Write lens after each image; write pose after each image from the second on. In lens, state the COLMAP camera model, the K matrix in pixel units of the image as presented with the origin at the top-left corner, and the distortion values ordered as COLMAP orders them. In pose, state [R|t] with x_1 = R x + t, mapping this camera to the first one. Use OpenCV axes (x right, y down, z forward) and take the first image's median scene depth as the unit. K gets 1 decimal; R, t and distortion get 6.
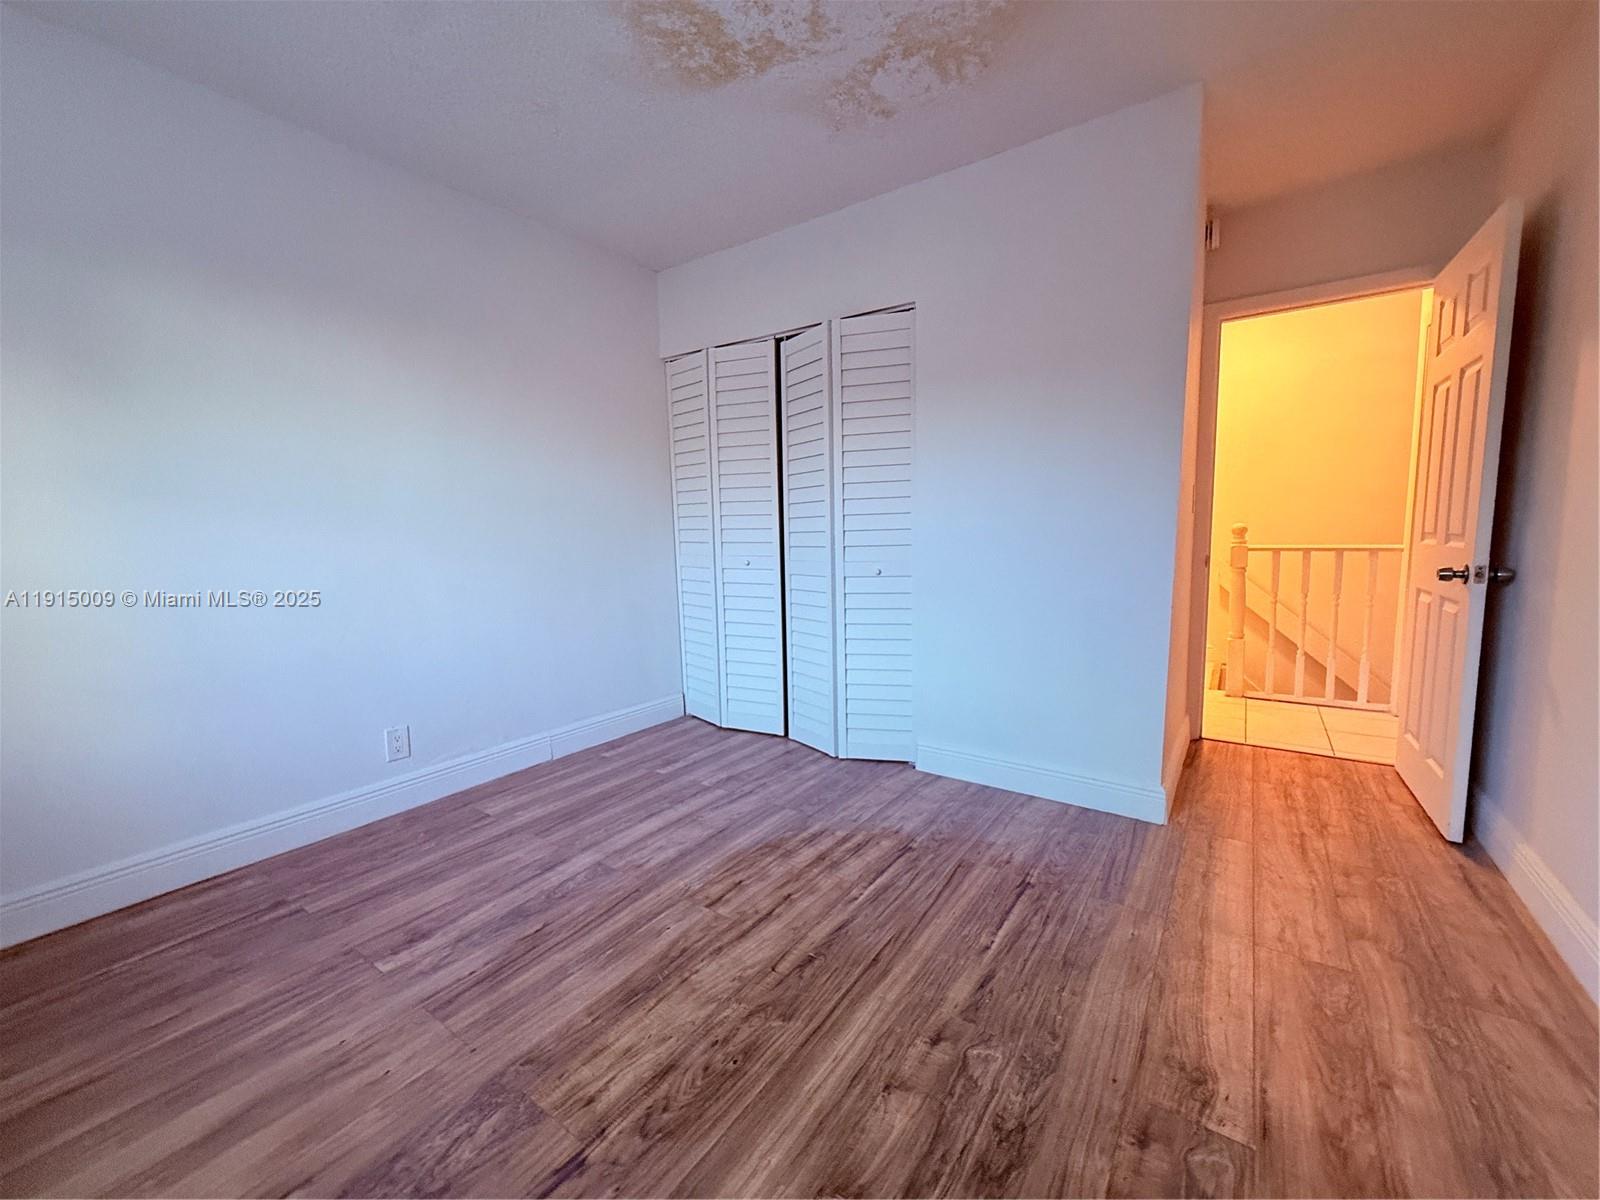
lens RADIAL K [[638.0, 0, 801.7], [0, 638.0, 601.9], [0, 0, 1]] dist [0.001075, -0.000515]
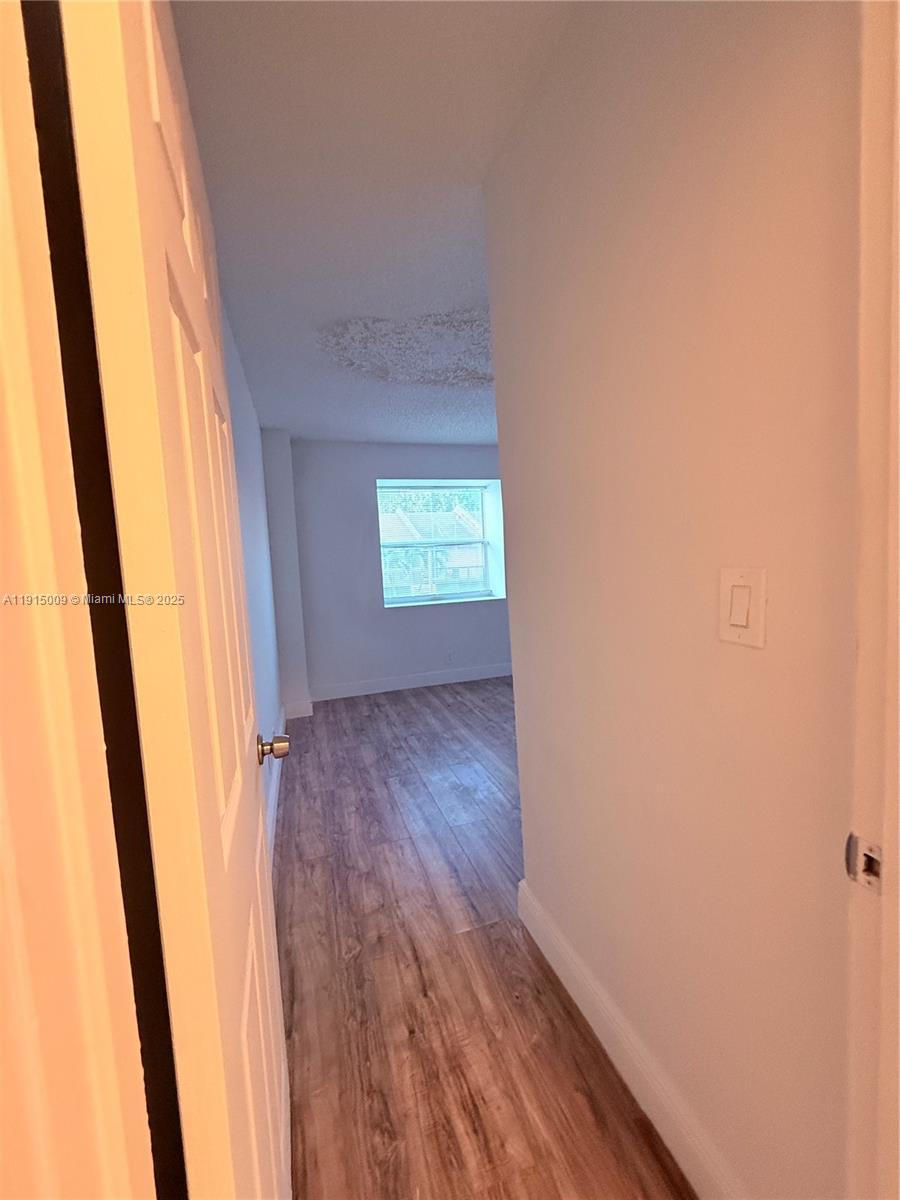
lens RADIAL K [[478.5, 0, 450.4], [0, 478.5, 598.8], [0, 0, 1]] dist [0.001075, -0.000515]
pose [[-0.606810, 0.117270, -0.786149, 1.563184], [-0.018587, 0.986692, 0.161532, -0.349858], [0.794630, 0.112632, -0.596555, 1.747271]]
